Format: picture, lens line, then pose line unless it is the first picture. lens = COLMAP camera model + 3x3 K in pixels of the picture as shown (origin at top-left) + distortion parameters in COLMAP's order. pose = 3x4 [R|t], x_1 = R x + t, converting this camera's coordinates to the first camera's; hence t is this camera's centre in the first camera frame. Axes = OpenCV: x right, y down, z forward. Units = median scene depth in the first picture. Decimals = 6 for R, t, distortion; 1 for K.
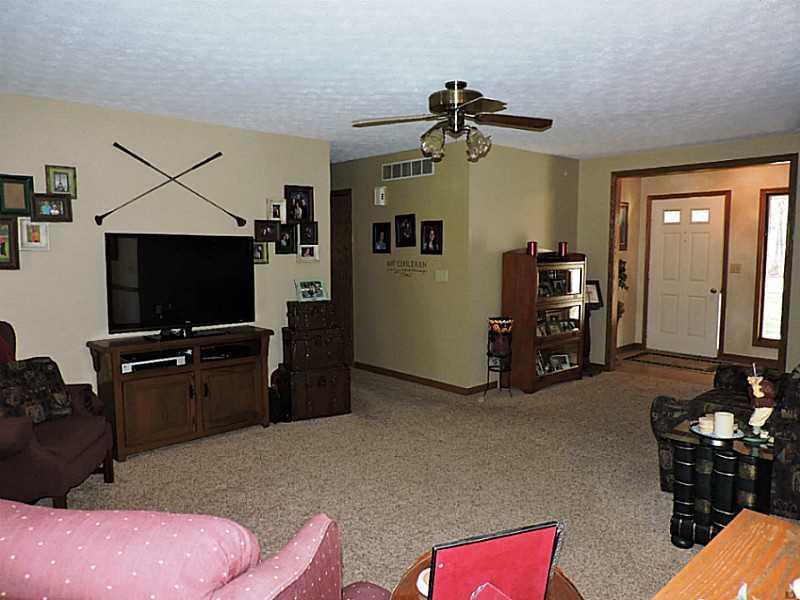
lens RADIAL K [[571.5, 0, 400.0], [0, 571.5, 300.0], [0, 0, 1]] dist [-0.017911, -0.001324]
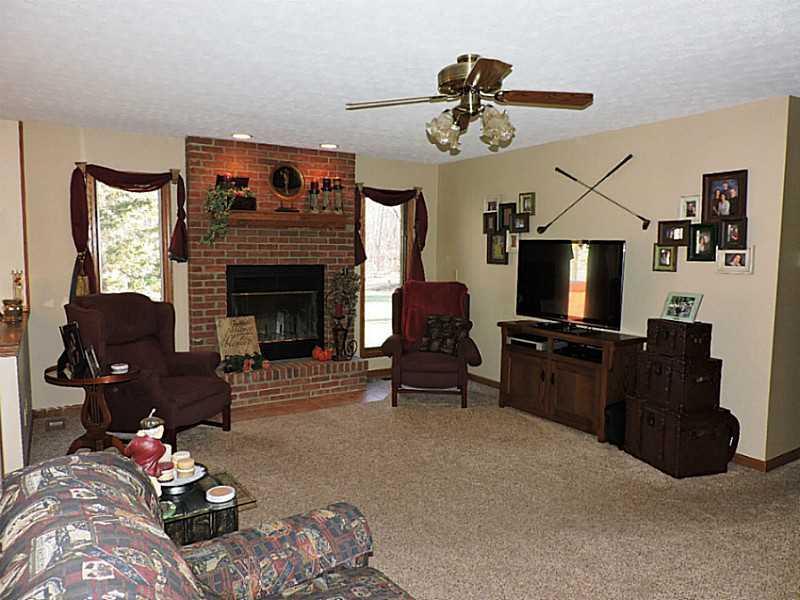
lens RADIAL K [[571.5, 0, 400.0], [0, 571.5, 300.0], [0, 0, 1]] dist [-0.017911, -0.001324]
pose [[-0.187849, 0.085588, -0.978462, 0.766582], [-0.100817, 0.989254, 0.105888, -0.079968], [0.977010, 0.118537, -0.177202, 0.855769]]
